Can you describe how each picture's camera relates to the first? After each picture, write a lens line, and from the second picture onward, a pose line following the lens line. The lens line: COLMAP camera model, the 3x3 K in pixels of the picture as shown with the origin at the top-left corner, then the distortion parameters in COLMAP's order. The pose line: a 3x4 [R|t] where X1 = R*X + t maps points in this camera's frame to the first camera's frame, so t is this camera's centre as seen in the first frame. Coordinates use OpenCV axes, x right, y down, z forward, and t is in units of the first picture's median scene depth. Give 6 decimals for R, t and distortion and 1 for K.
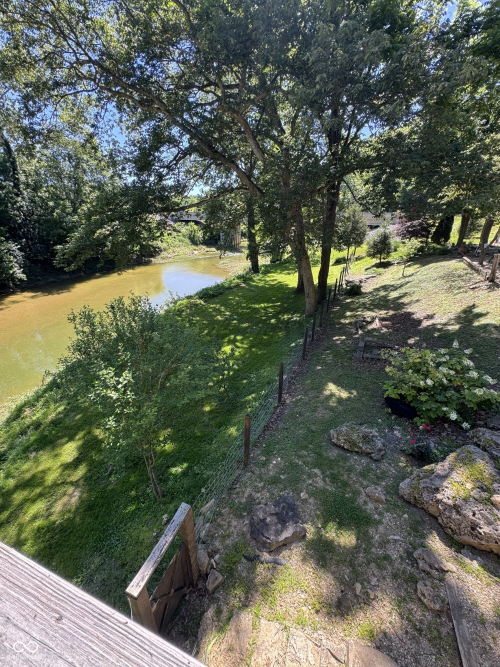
lens RADIAL K [[268.3, 0, 250.9], [0, 268.3, 333.7], [0, 0, 1]] dist [-0.000056, -0.000181]
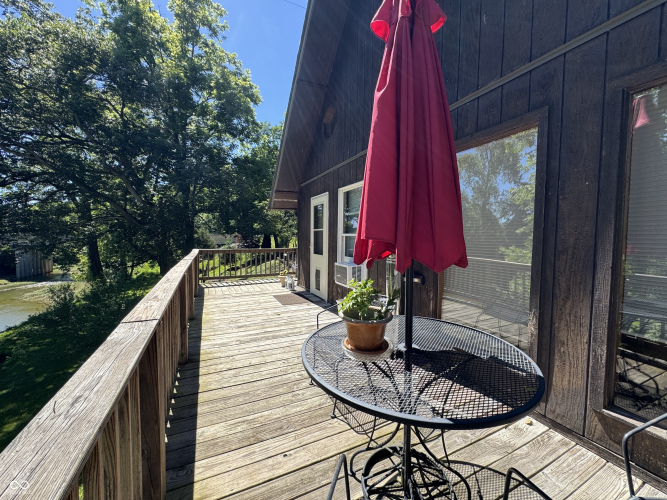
lens RADIAL K [[268.3, 0, 333.5], [0, 268.3, 250.5], [0, 0, 1]] dist [-0.000056, -0.000181]
pose [[0.689085, -0.044648, 0.723304, -0.165095], [0.301828, 0.925092, -0.230445, 0.149154], [-0.658834, 0.377110, 0.650943, -0.297174]]
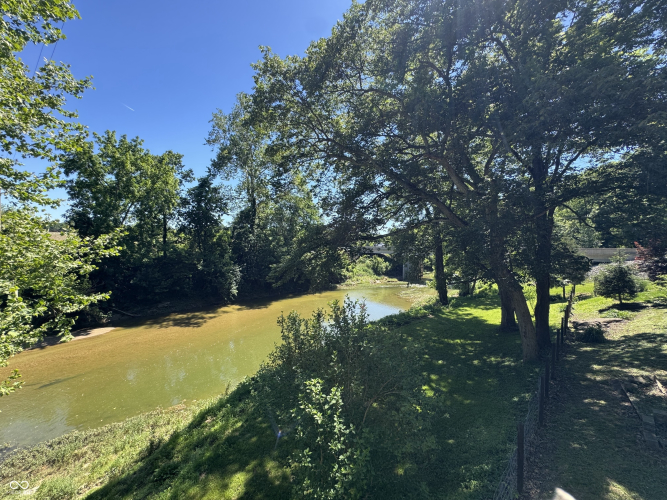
lens RADIAL K [[268.3, 0, 332.7], [0, 268.3, 249.7], [0, 0, 1]] dist [-0.000056, -0.000181]
pose [[0.938984, 0.011942, -0.343755, -0.049296], [-0.151520, 0.911566, -0.382216, 0.017744], [0.308791, 0.410981, 0.857755, 0.029541]]
